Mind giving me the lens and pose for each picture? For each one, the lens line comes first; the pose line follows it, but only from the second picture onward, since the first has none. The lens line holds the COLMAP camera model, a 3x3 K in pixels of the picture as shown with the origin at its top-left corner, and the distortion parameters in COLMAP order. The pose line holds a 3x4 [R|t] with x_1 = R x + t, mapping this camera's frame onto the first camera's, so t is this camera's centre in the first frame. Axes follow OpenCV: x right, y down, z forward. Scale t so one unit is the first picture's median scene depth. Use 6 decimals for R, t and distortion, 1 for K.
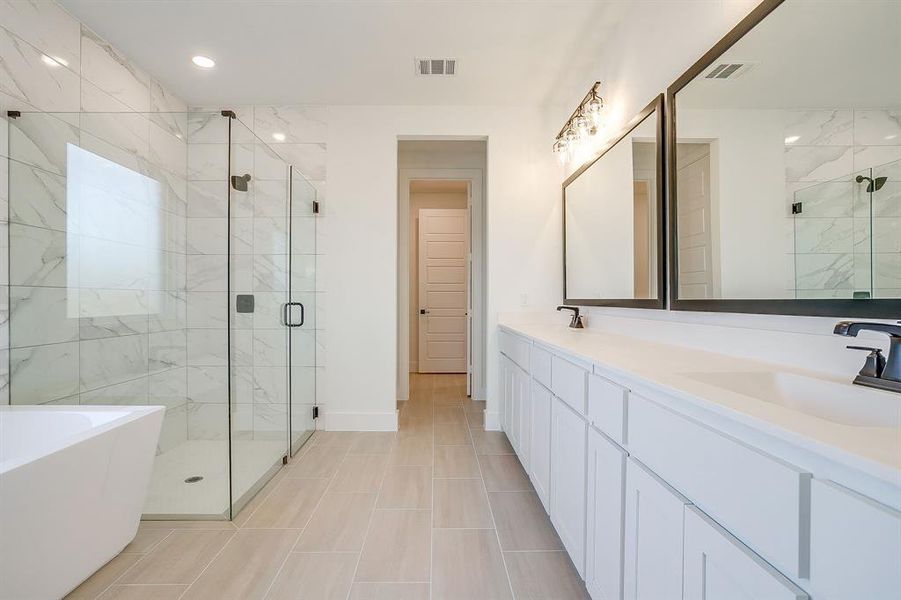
lens RADIAL K [[440.0, 0, 444.4], [0, 440.0, 300.5], [0, 0, 1]] dist [-0.059066, 0.037693]
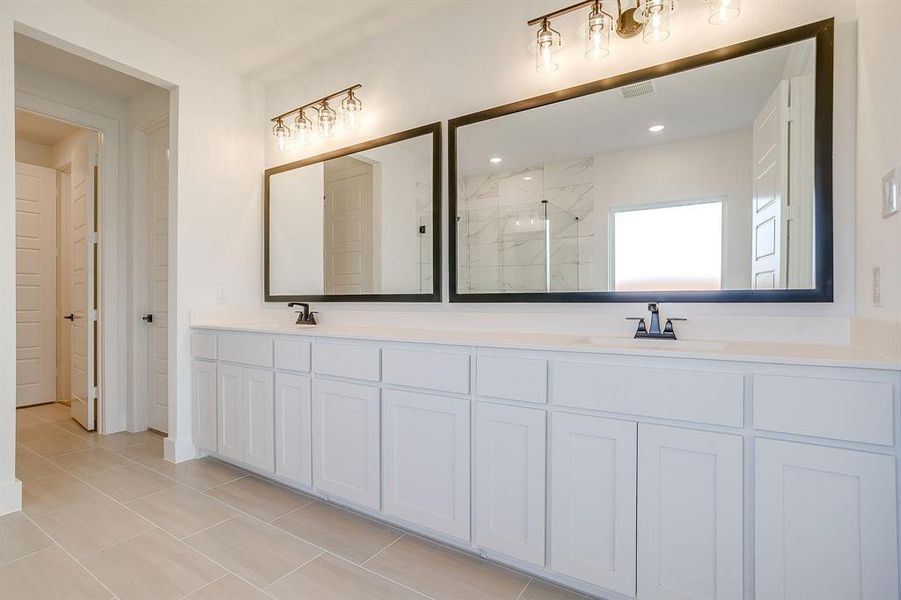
lens RADIAL K [[440.0, 0, 444.4], [0, 440.0, 300.5], [0, 0, 1]] dist [-0.059066, 0.037693]
pose [[0.571414, 0.002174, 0.820659, -0.313917], [0.001817, 0.999991, -0.003915, 0.013528], [-0.820660, 0.003728, 0.571404, 0.200790]]
